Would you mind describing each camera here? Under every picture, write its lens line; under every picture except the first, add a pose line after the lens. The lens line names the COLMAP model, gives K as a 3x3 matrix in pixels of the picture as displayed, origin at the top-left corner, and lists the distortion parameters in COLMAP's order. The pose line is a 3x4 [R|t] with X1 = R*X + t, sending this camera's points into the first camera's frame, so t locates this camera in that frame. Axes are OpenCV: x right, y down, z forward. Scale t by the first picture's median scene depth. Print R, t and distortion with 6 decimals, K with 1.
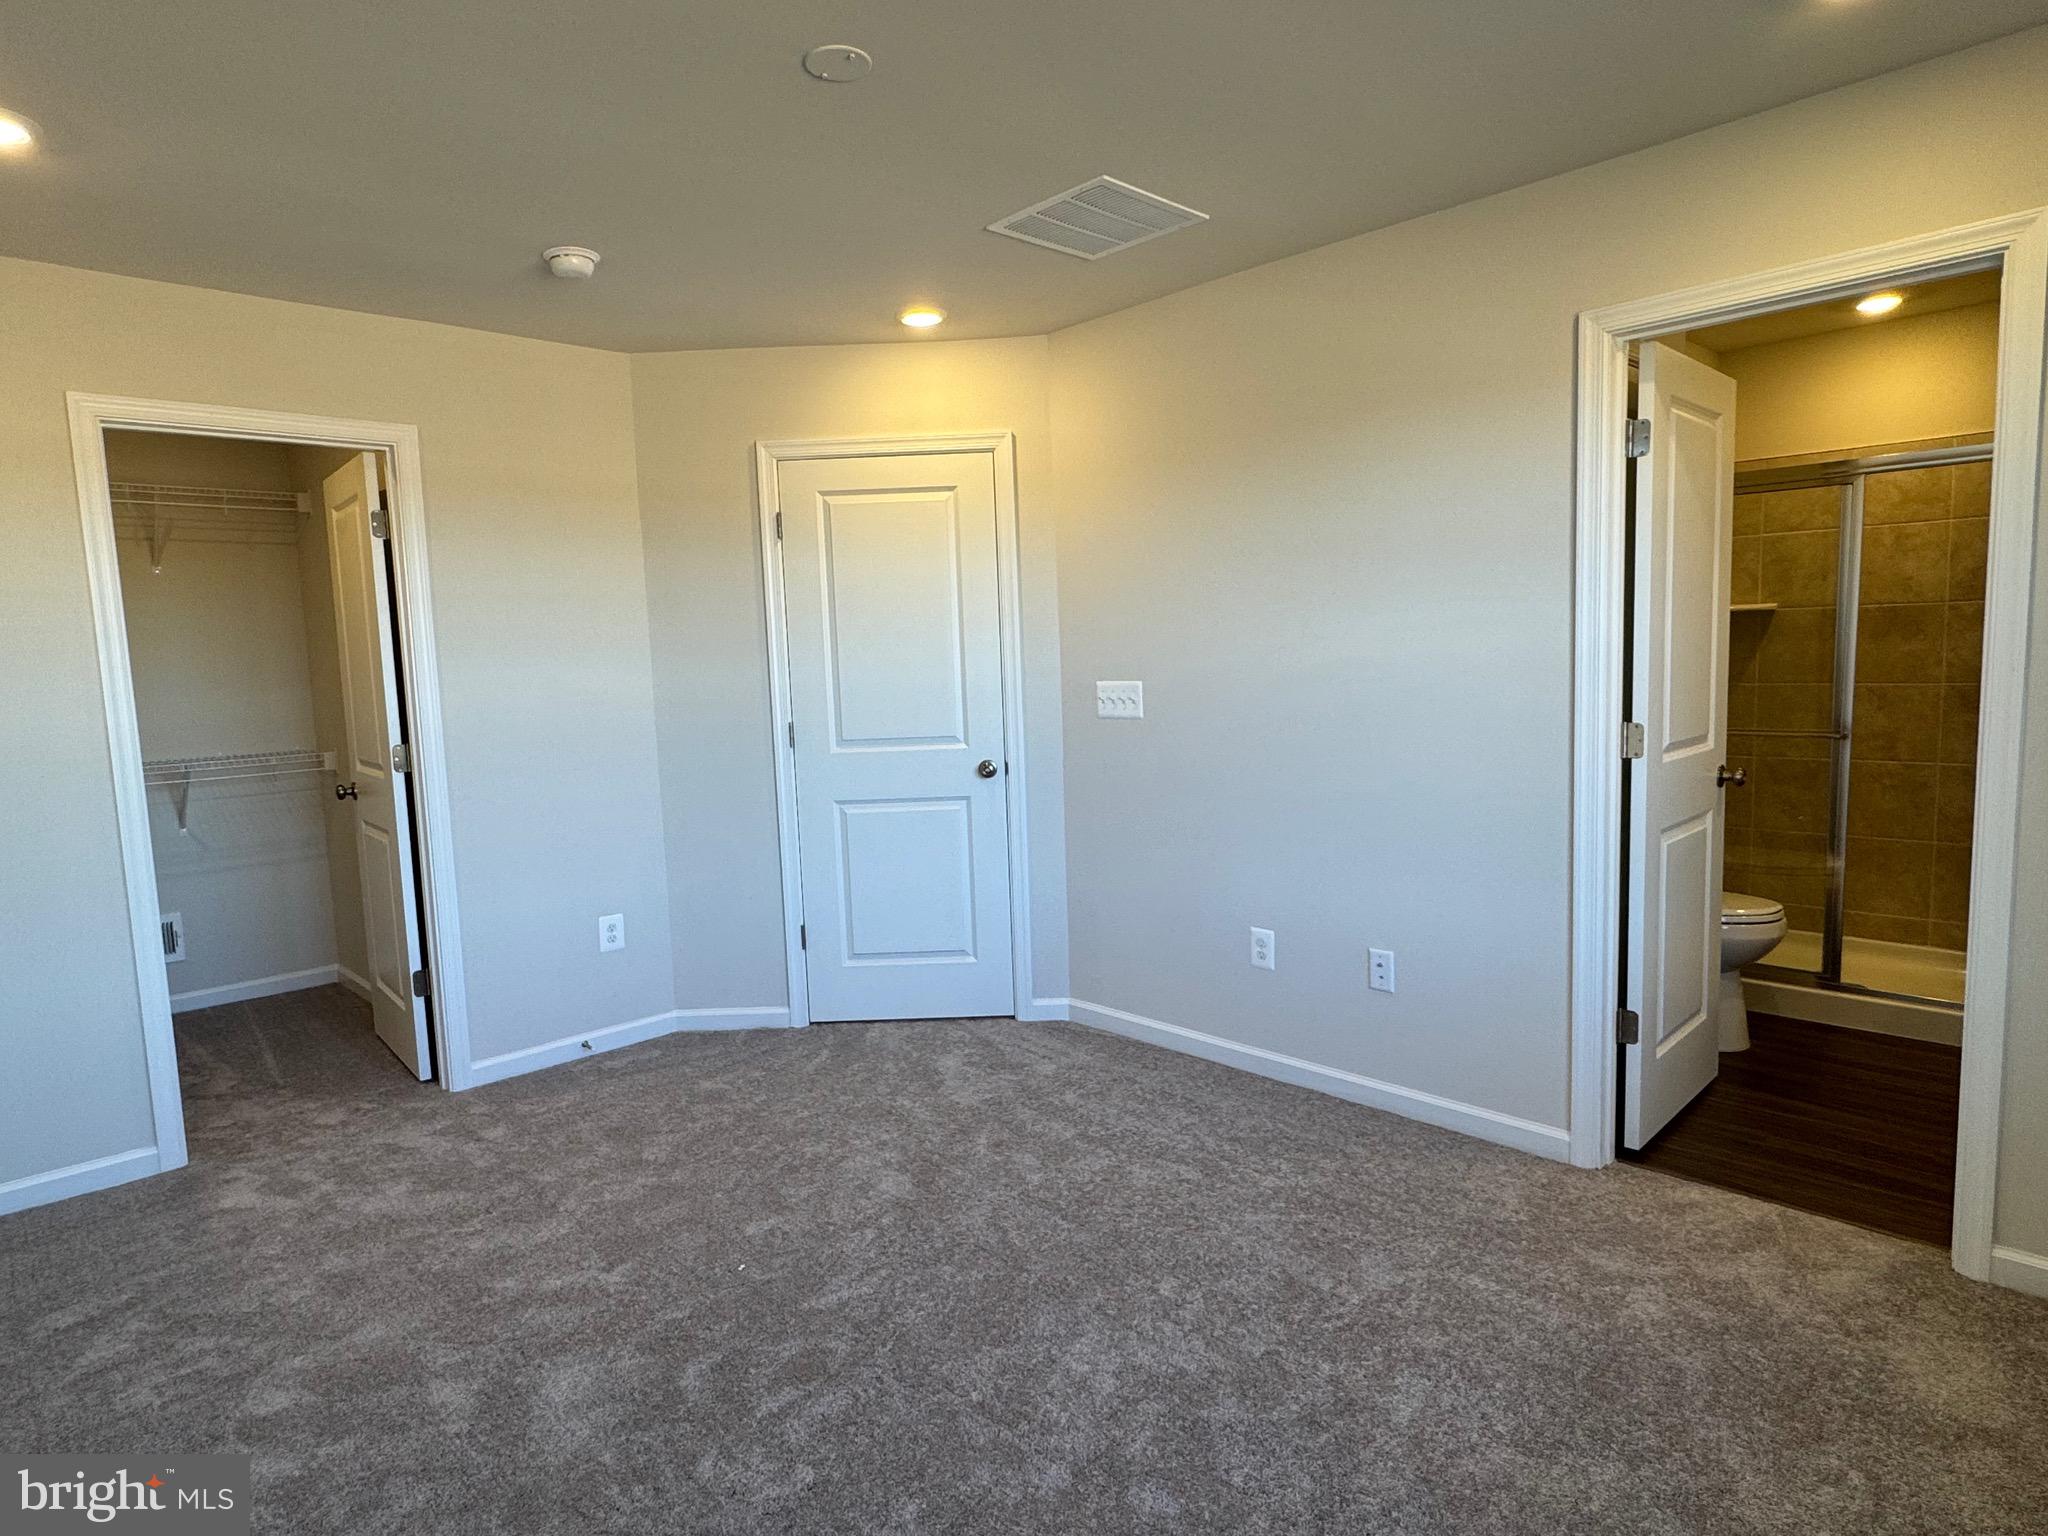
lens RADIAL K [[1156.9, 0, 1019.2], [0, 1156.9, 773.0], [0, 0, 1]] dist [-0.002291, -0.000439]
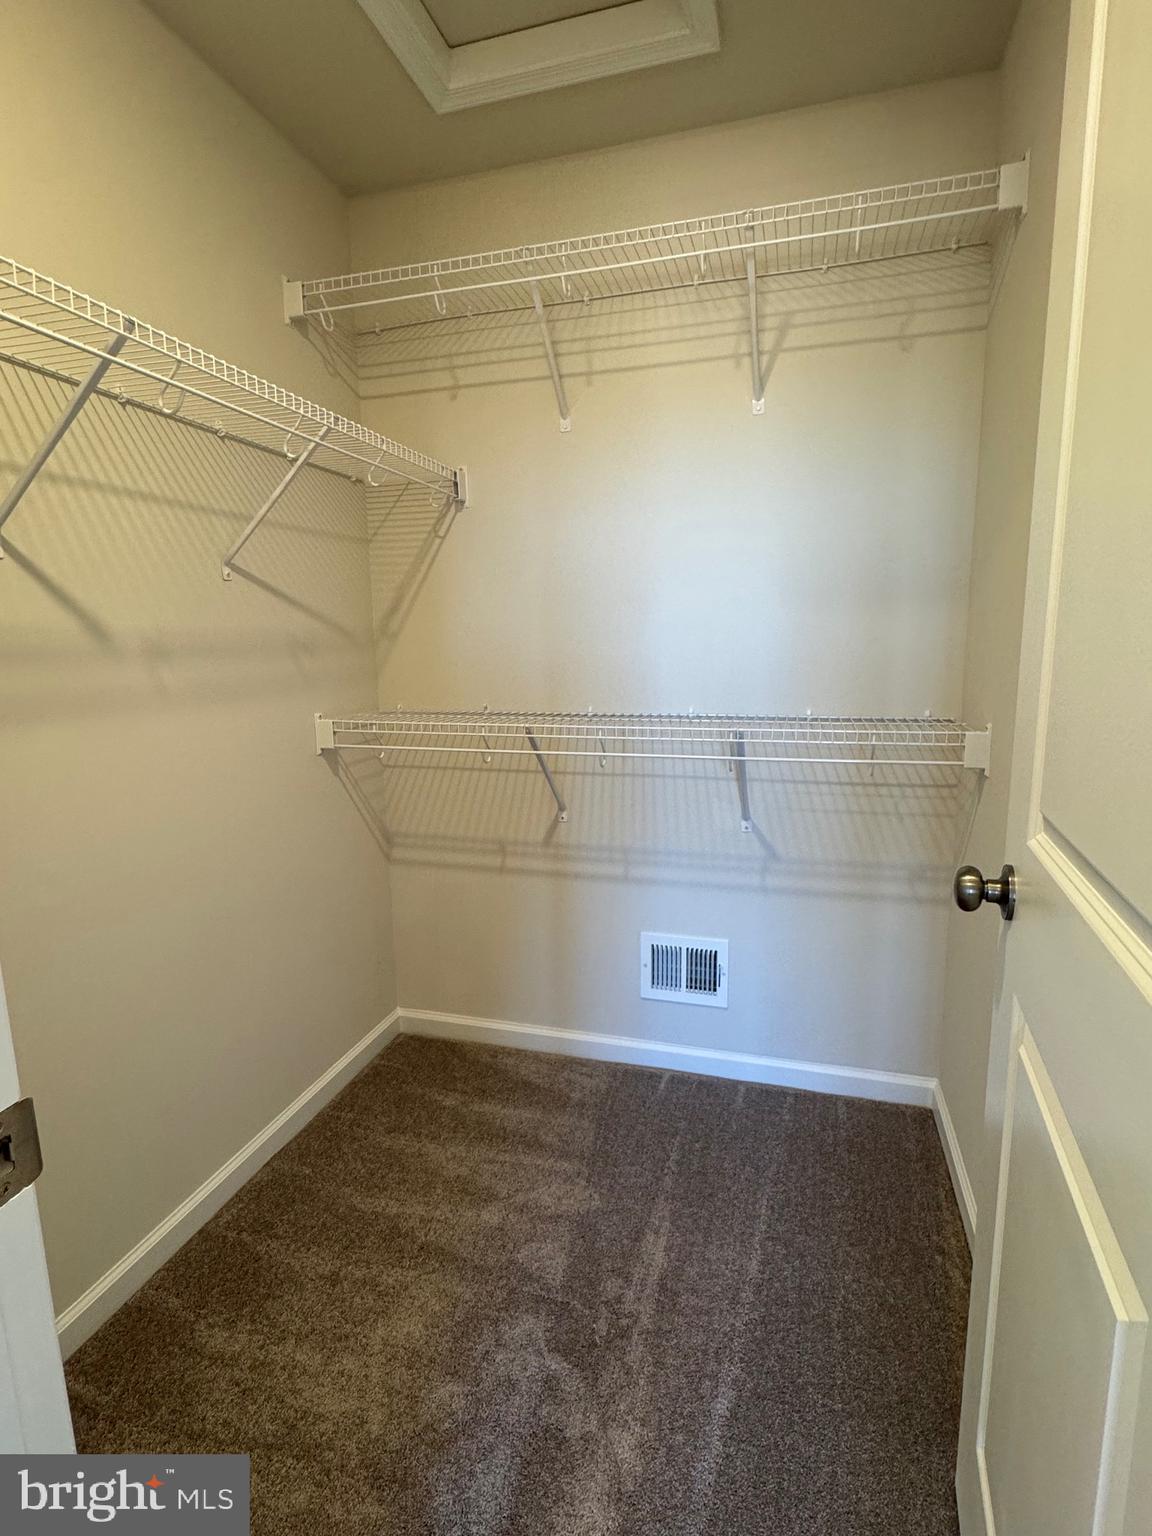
lens RADIAL K [[759.1, 0, 573.2], [0, 759.1, 764.6], [0, 0, 1]] dist [0.002684, 0.001847]
pose [[0.486939, 0.163187, -0.858056, -0.409150], [-0.088555, 0.986553, 0.137371, -0.033367], [0.868935, 0.009094, 0.494842, 0.704403]]
